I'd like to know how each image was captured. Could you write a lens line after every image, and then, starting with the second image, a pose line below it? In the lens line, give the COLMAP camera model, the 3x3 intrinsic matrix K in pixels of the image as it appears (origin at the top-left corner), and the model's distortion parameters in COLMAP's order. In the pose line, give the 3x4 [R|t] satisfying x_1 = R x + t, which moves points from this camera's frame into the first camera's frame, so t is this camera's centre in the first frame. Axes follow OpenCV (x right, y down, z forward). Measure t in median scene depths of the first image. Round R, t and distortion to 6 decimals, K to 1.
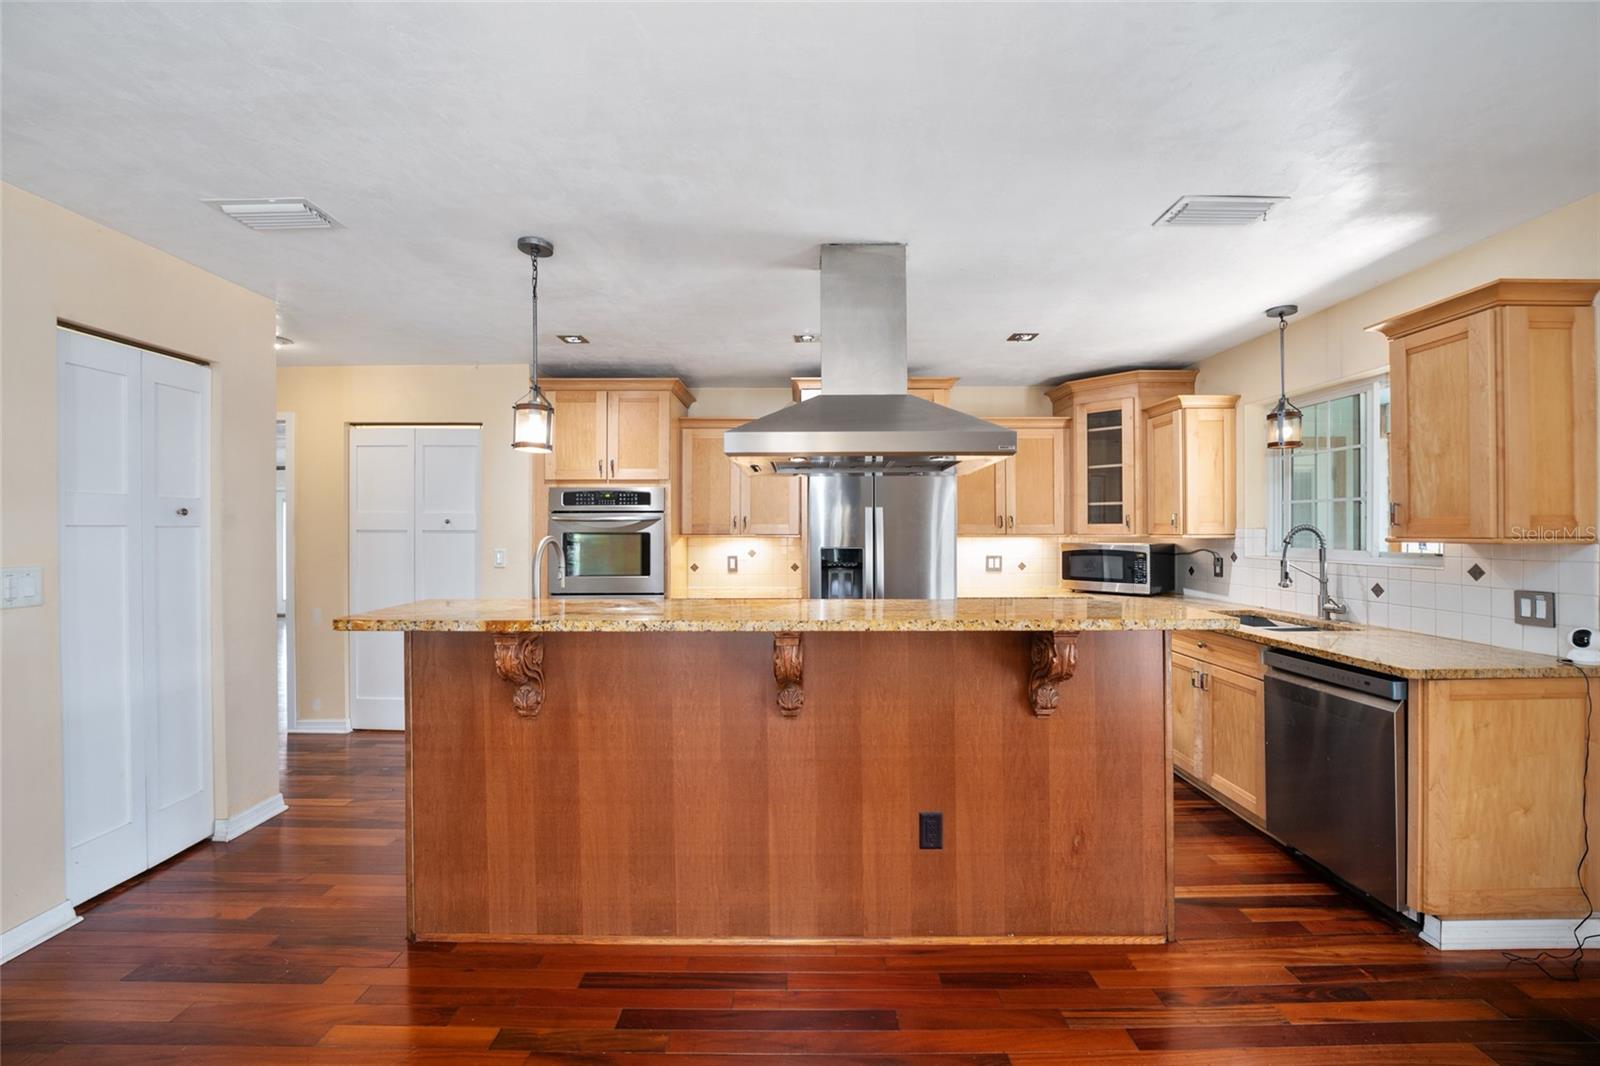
lens RADIAL K [[648.2, 0, 808.9], [0, 648.2, 530.5], [0, 0, 1]] dist [-0.027918, 0.003326]
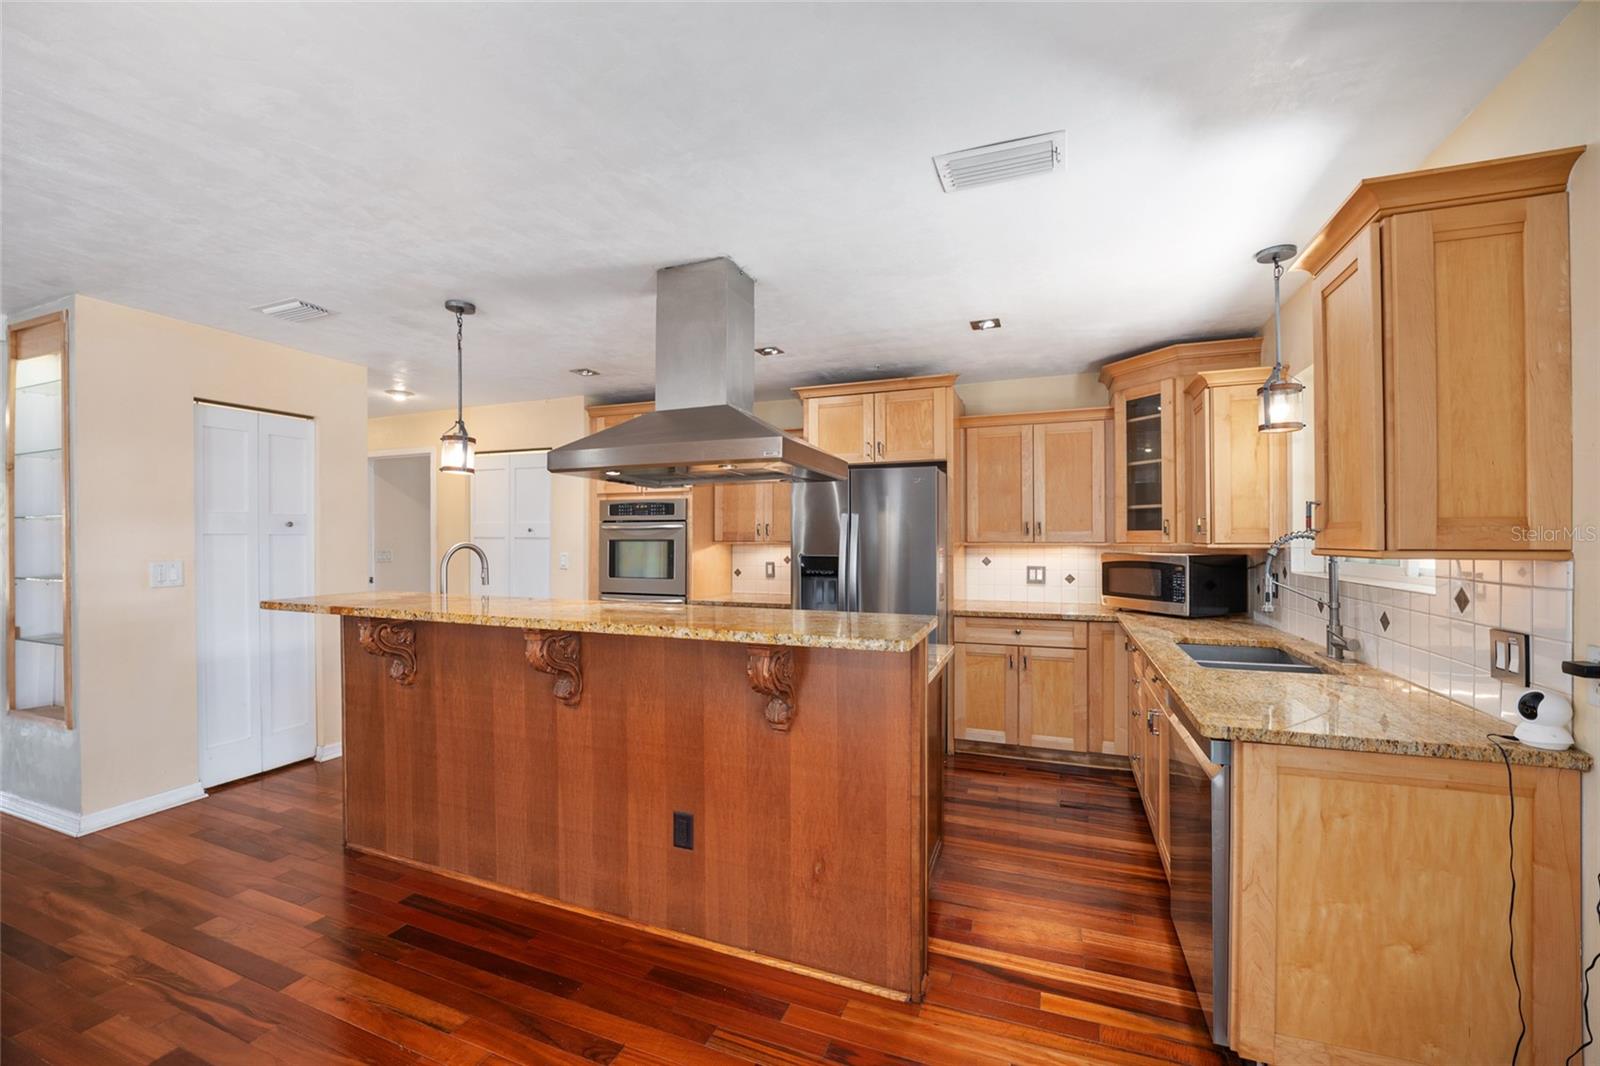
lens RADIAL K [[648.2, 0, 800.4], [0, 648.2, 538.0], [0, 0, 1]] dist [-0.027918, 0.003326]
pose [[0.930804, 0.001314, -0.365515, 0.649588], [-0.001053, 0.999999, 0.000913, -0.001531], [0.365516, -0.000465, 0.930805, 0.097198]]
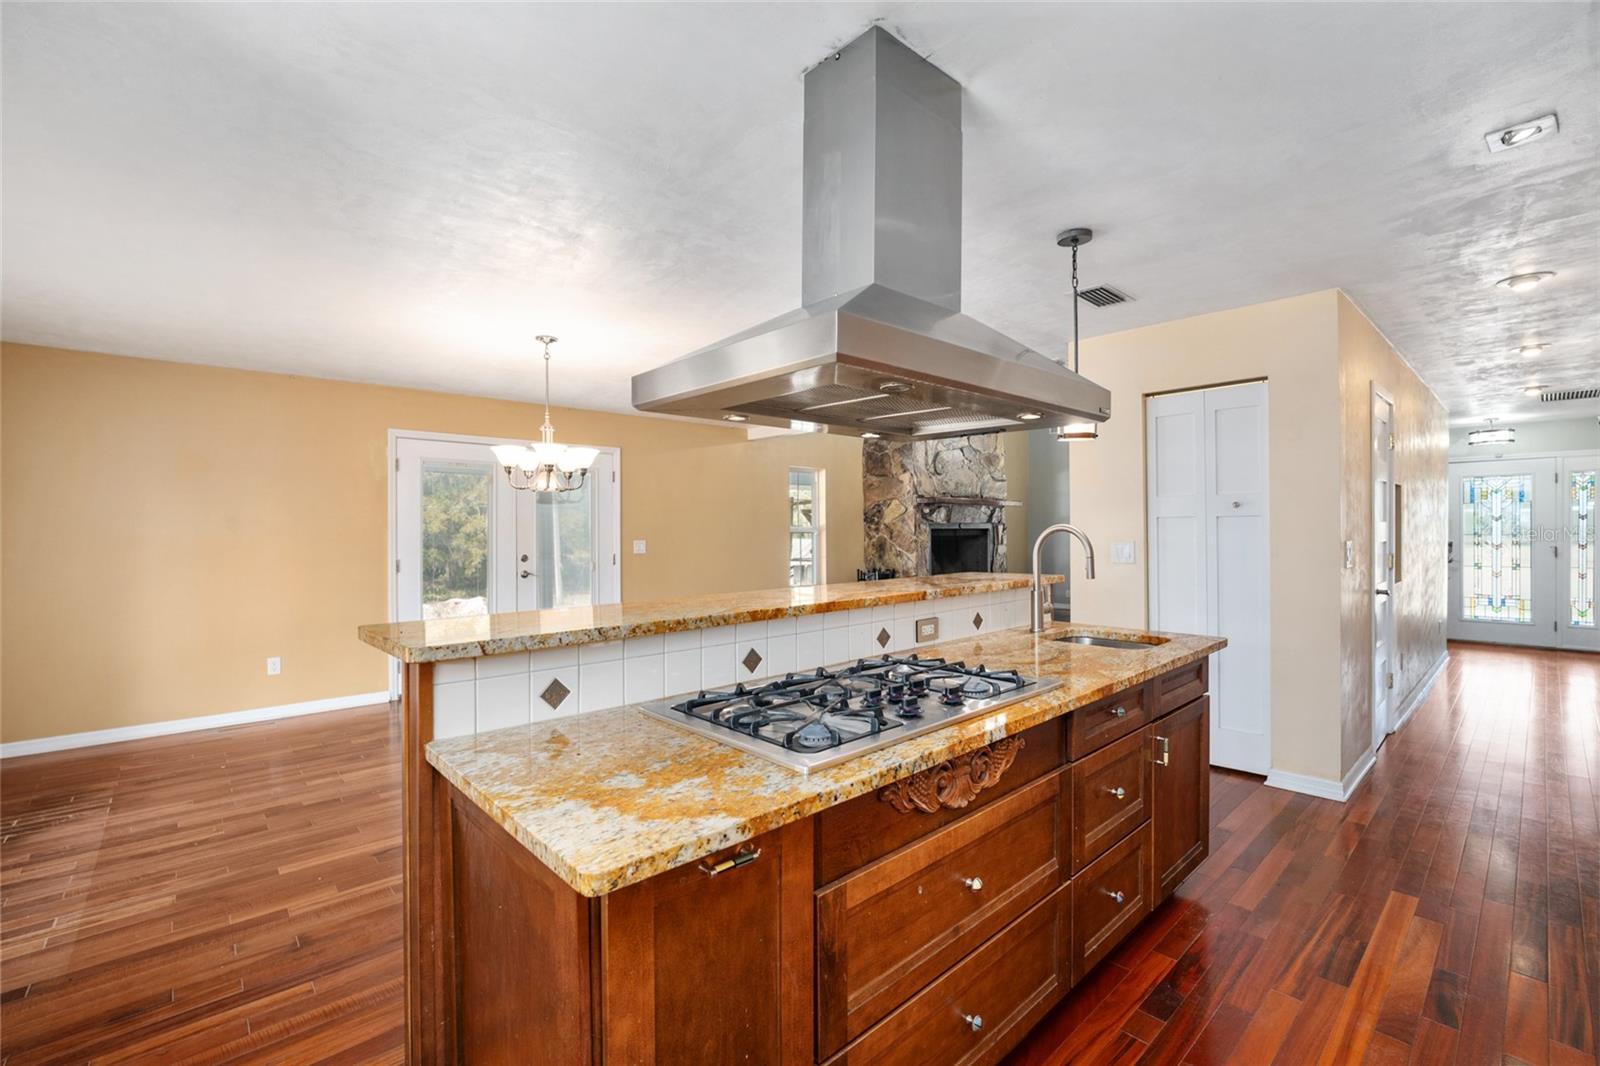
lens RADIAL K [[722.6, 0, 814.0], [0, 722.6, 536.3], [0, 0, 1]] dist [-0.008463, 0.000176]
pose [[-0.745900, 0.011290, -0.665962, 0.642761], [0.005468, 0.999926, 0.010827, 0.013719], [0.666036, 0.004435, -0.745907, 1.628615]]
